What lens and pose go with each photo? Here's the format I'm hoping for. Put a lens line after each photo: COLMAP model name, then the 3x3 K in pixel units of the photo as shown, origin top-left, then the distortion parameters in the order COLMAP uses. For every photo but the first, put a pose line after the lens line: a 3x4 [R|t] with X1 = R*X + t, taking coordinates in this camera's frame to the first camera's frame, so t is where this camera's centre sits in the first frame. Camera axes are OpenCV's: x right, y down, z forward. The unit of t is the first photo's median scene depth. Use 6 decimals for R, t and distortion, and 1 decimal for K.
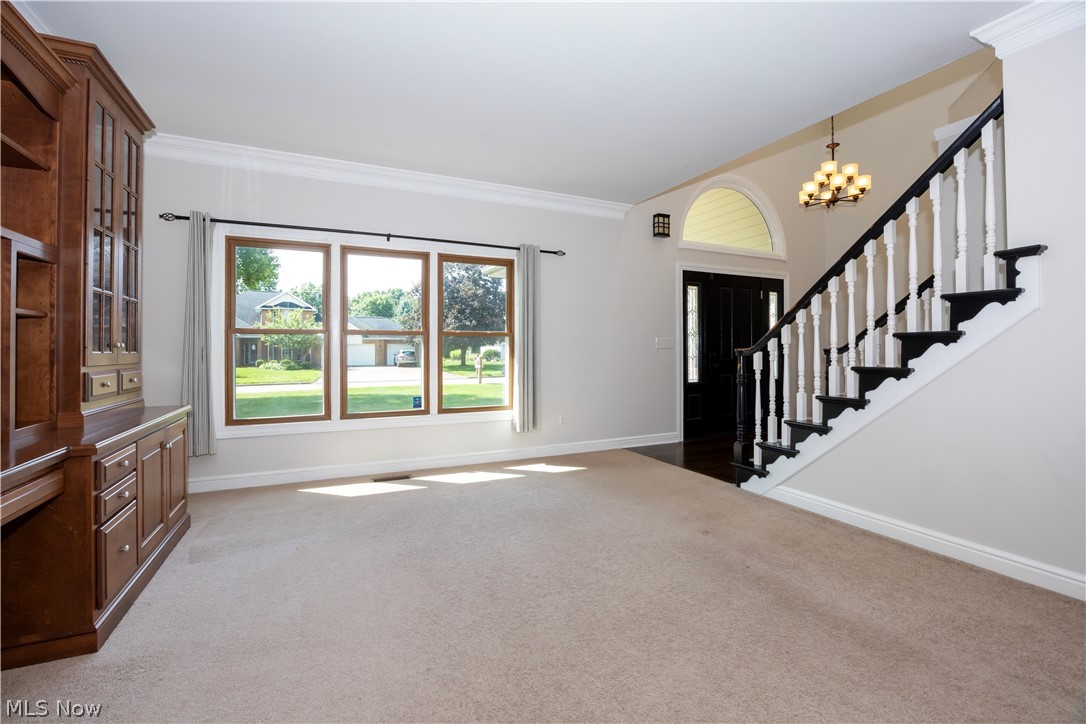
lens RADIAL K [[470.7, 0, 521.3], [0, 470.7, 347.2], [0, 0, 1]] dist [0.000330, 0.000757]
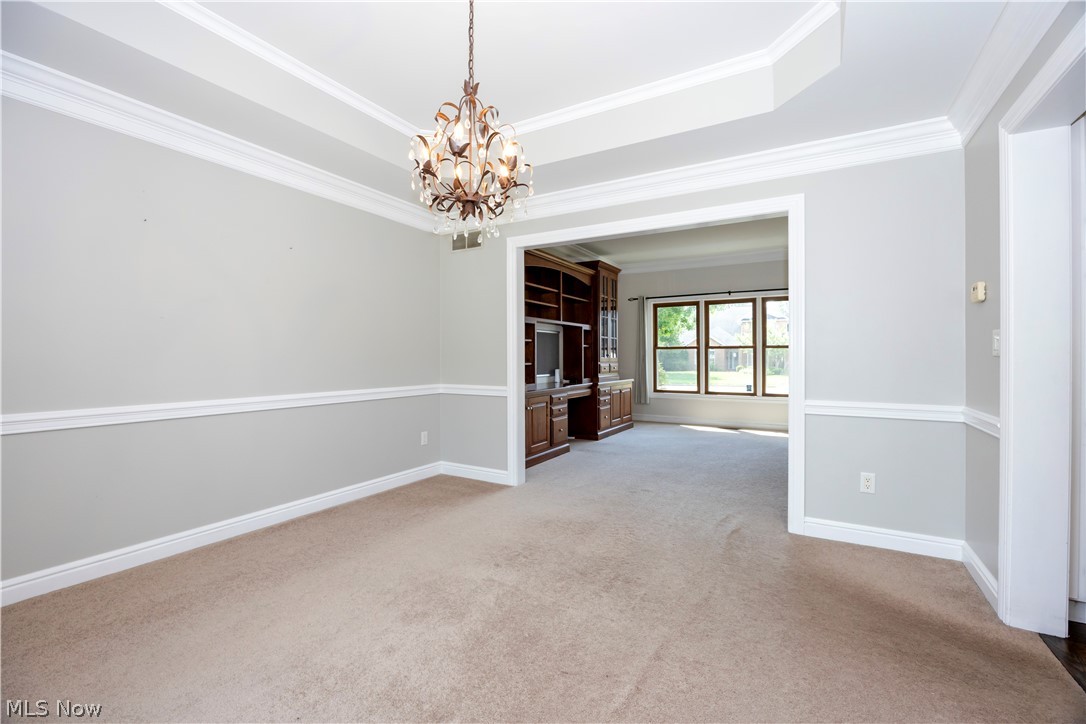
lens RADIAL K [[470.7, 0, 545.8], [0, 470.7, 358.9], [0, 0, 1]] dist [0.000330, 0.000757]
pose [[0.599781, 0.004649, -0.800151, 0.779051], [0.003459, 0.999959, 0.008402, -0.004600], [0.800157, -0.007807, 0.599740, -0.664841]]
